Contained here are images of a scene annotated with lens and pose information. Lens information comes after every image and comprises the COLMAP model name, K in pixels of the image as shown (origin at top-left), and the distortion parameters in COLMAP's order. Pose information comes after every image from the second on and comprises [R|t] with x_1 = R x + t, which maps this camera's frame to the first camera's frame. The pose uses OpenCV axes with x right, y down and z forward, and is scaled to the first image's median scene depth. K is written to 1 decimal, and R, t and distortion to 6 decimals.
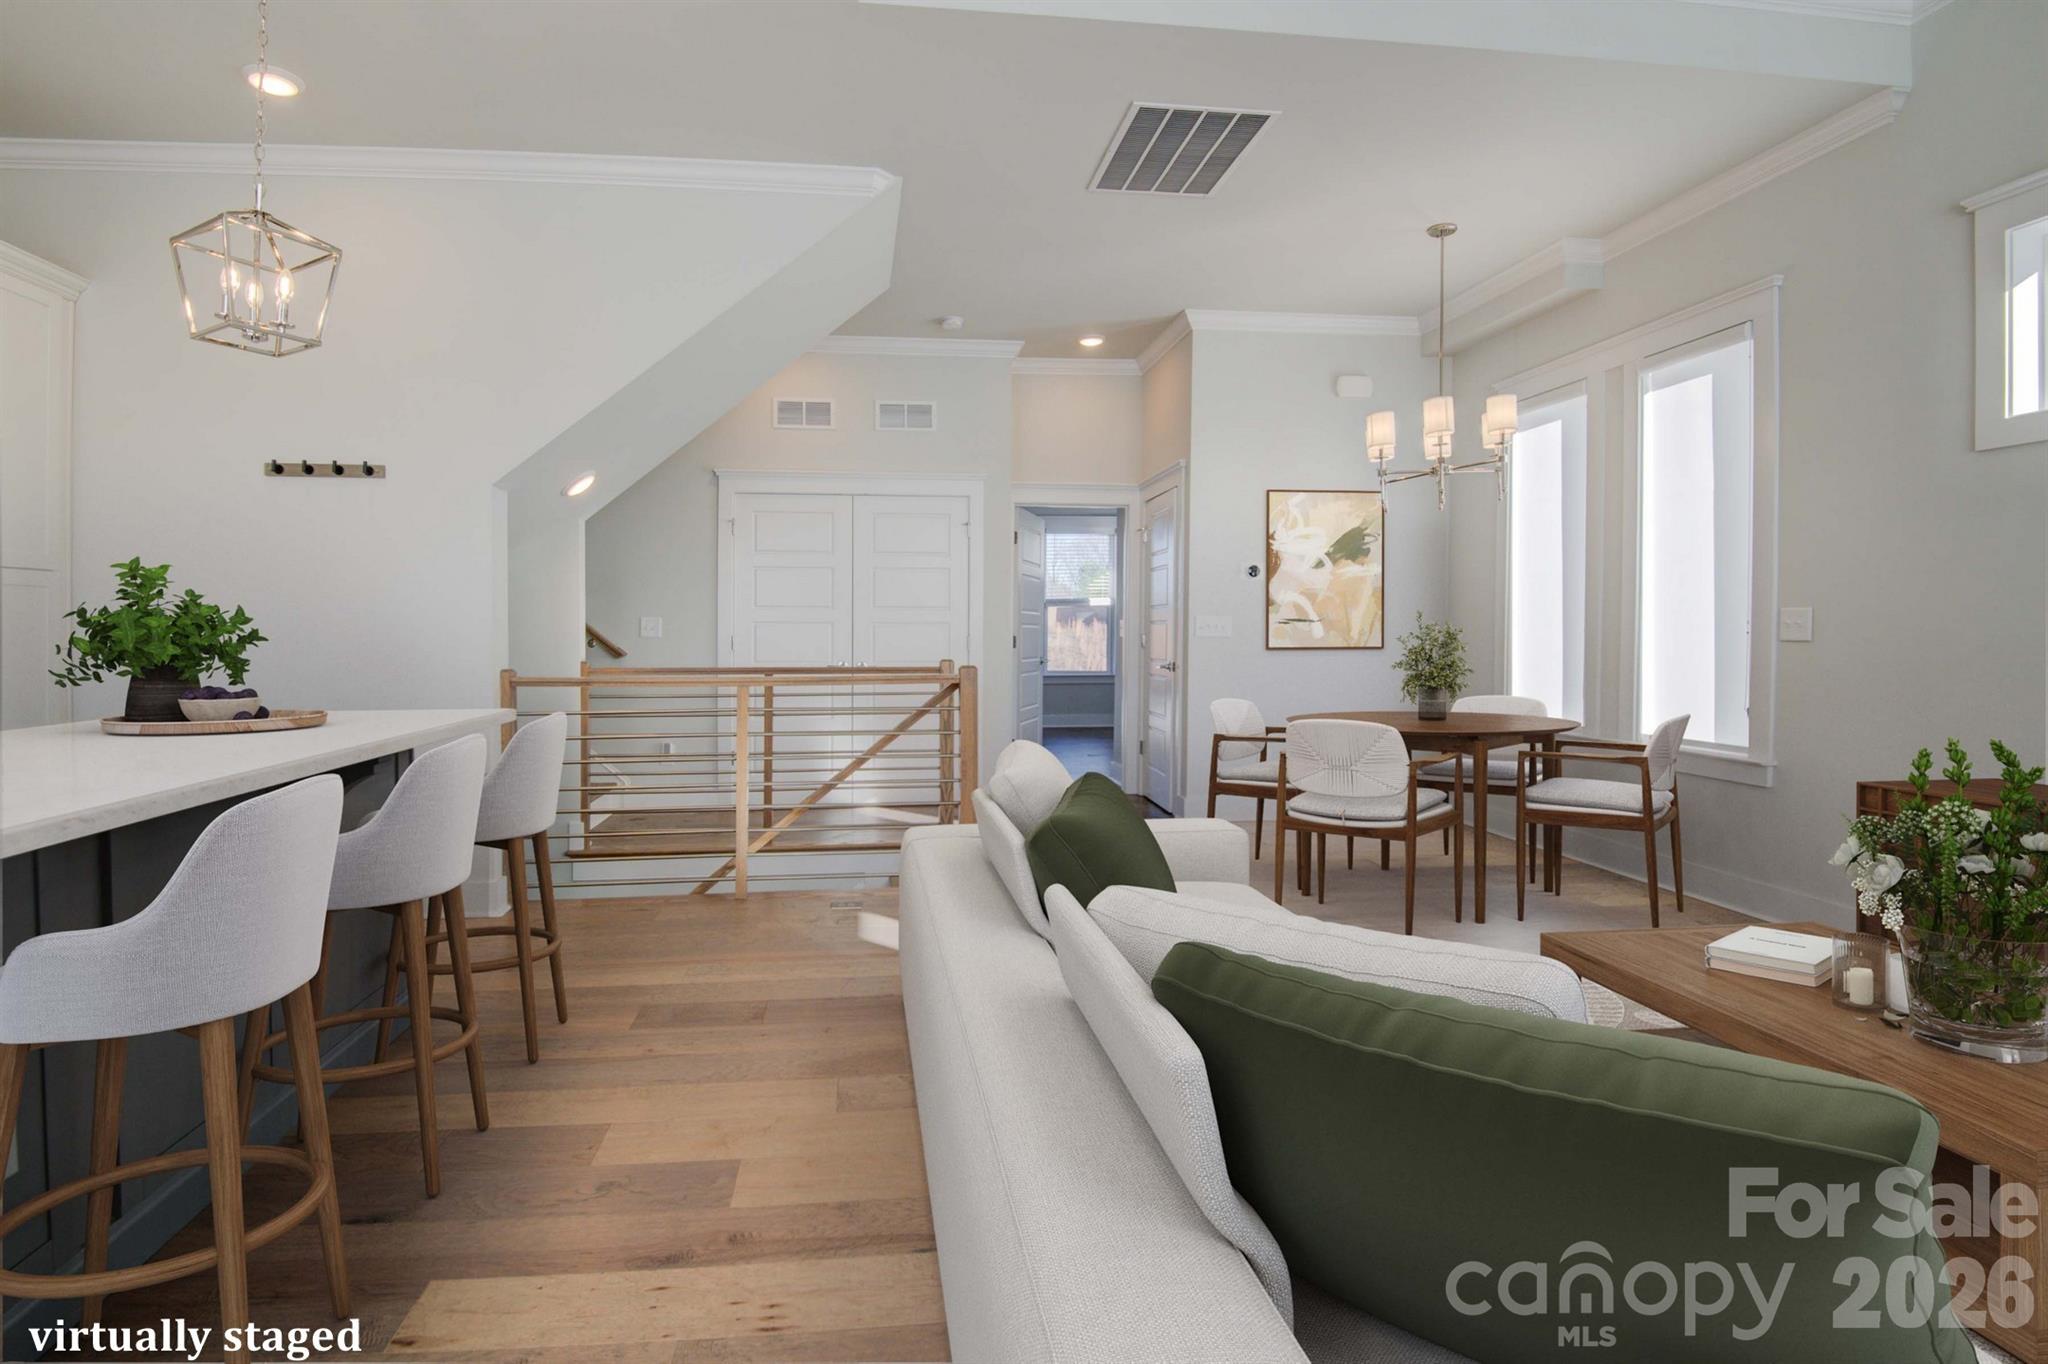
lens RADIAL K [[956.1, 0, 953.4], [0, 956.1, 632.3], [0, 0, 1]] dist [-0.018170, -0.006902]
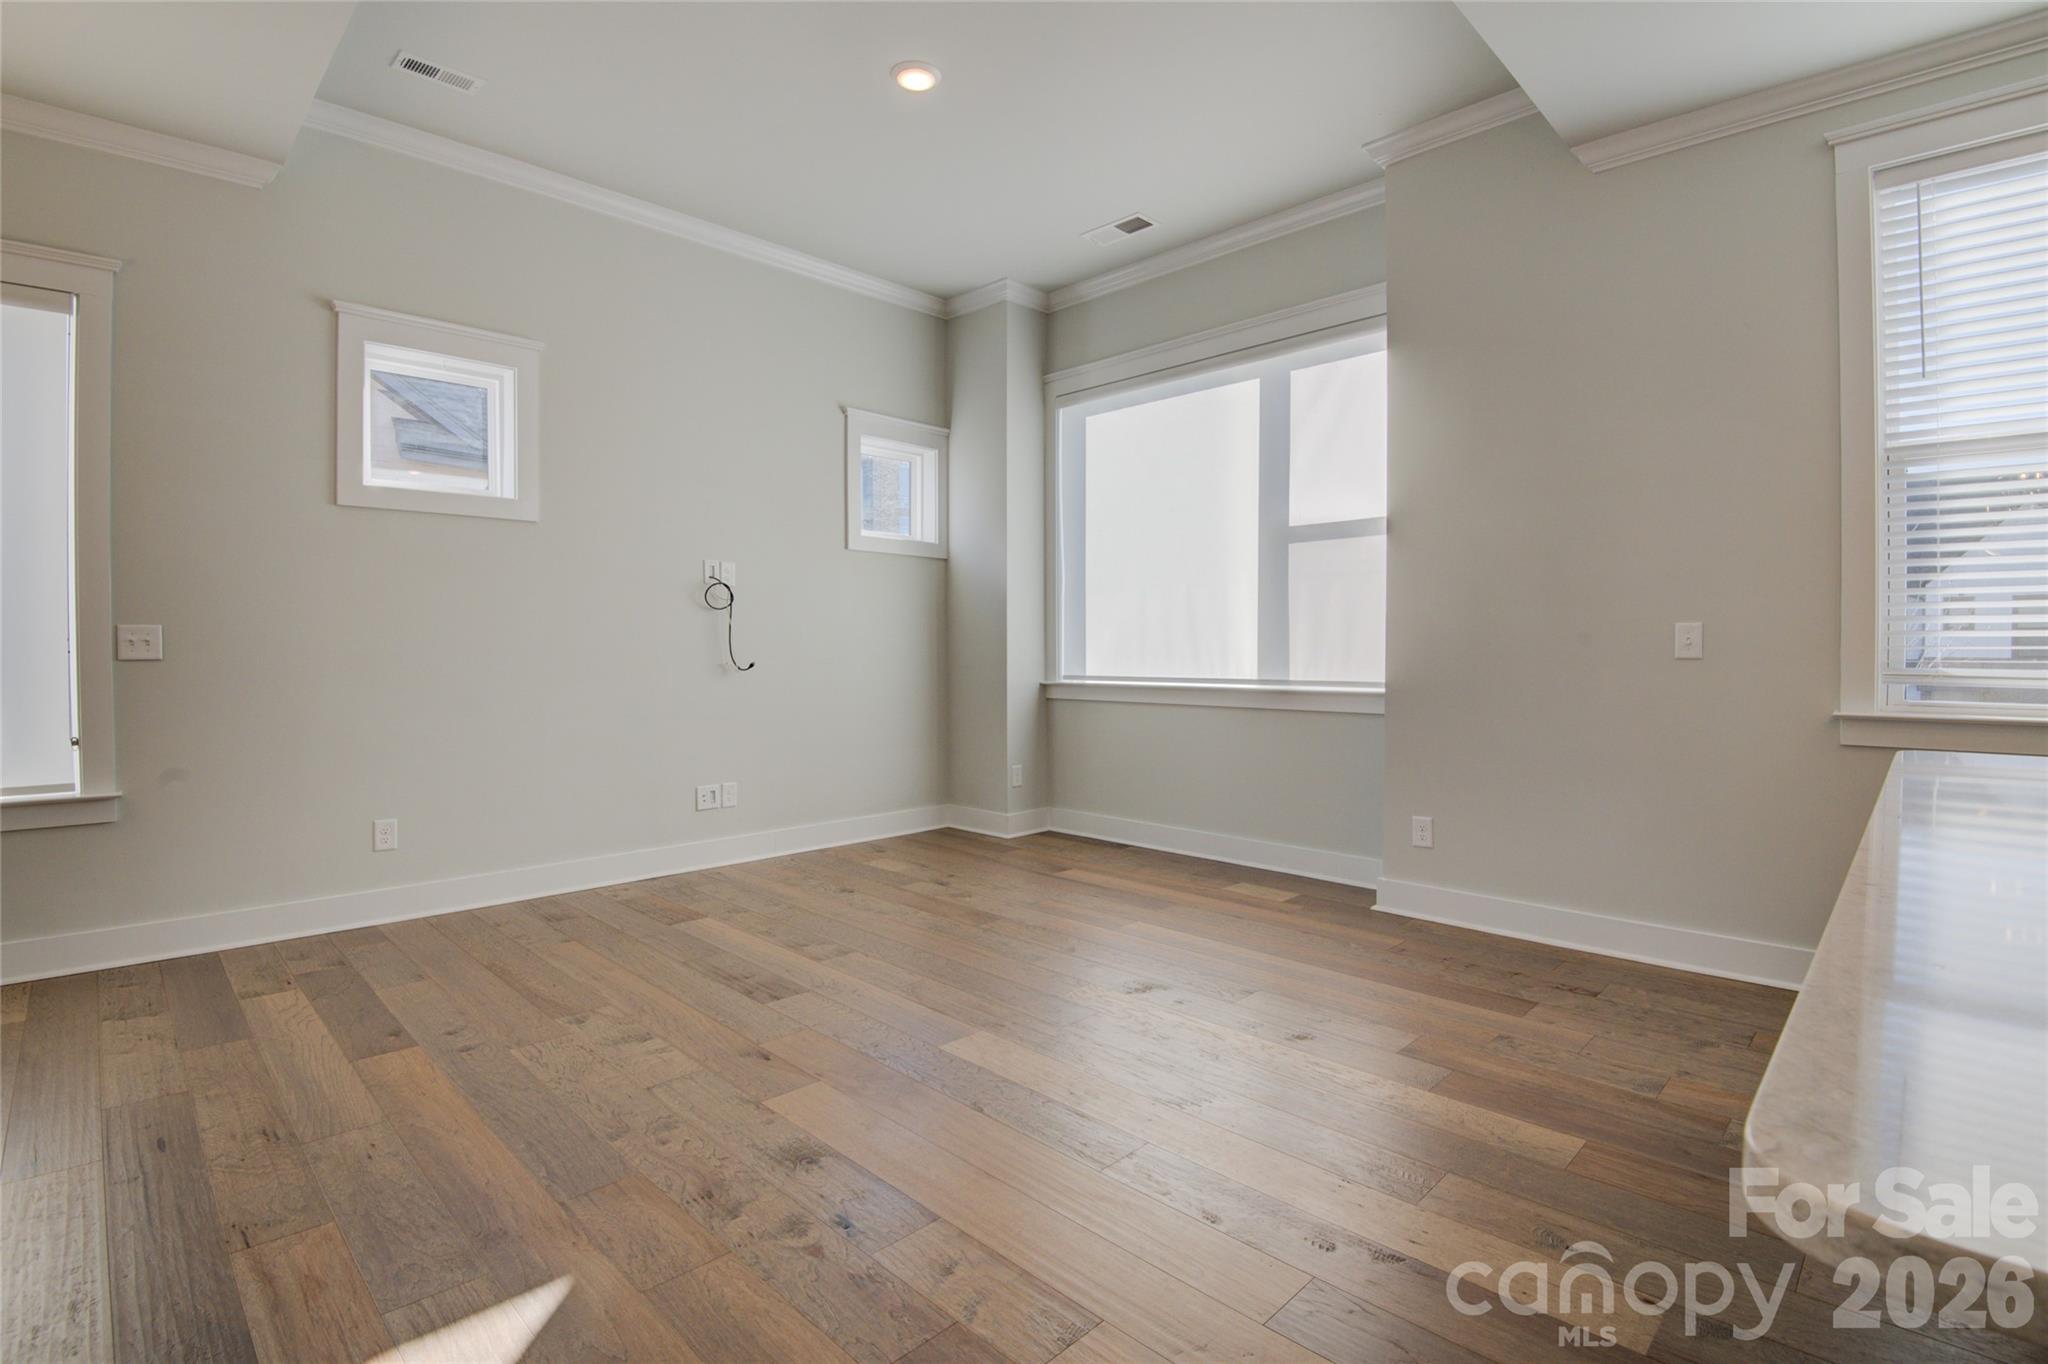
lens RADIAL K [[956.1, 0, 1032.3], [0, 956.1, 652.5], [0, 0, 1]] dist [-0.018170, -0.006902]
pose [[-0.643106, -0.005318, 0.765759, -0.316703], [-0.001796, 0.999984, 0.005437, -0.004092], [-0.765775, 0.002121, -0.643105, 0.737661]]
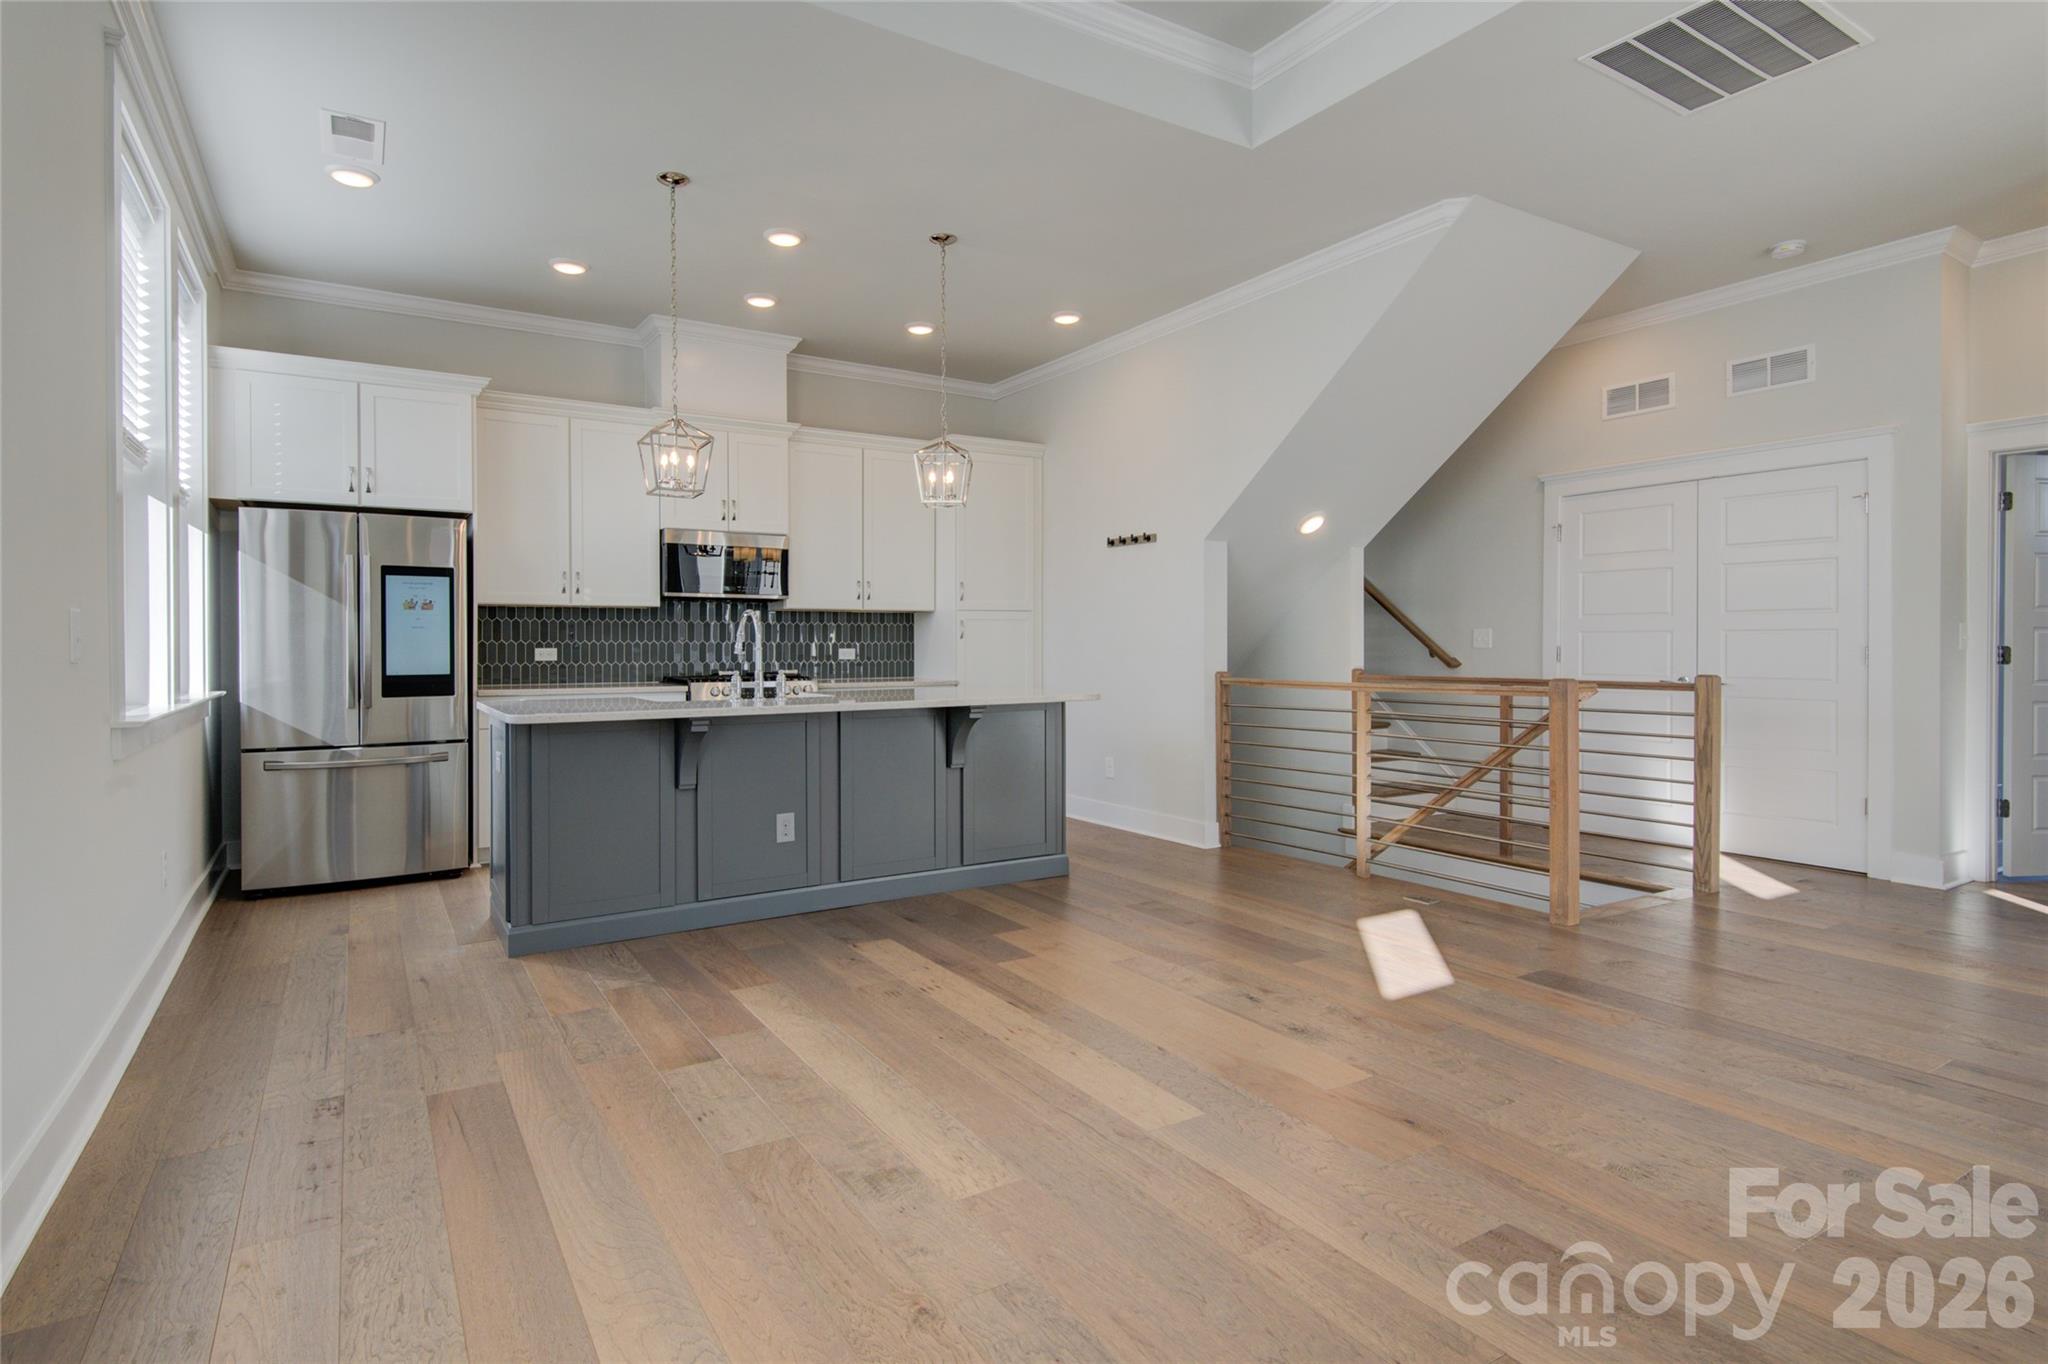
lens RADIAL K [[1038.4, 0, 979.4], [0, 1038.4, 643.2], [0, 0, 1]] dist [-0.025895, -0.008885]
pose [[0.420188, -0.005999, -0.907417, 0.631011], [0.006119, 0.999974, -0.003778, 0.000573], [0.907417, -0.003965, 0.420214, 0.056733]]
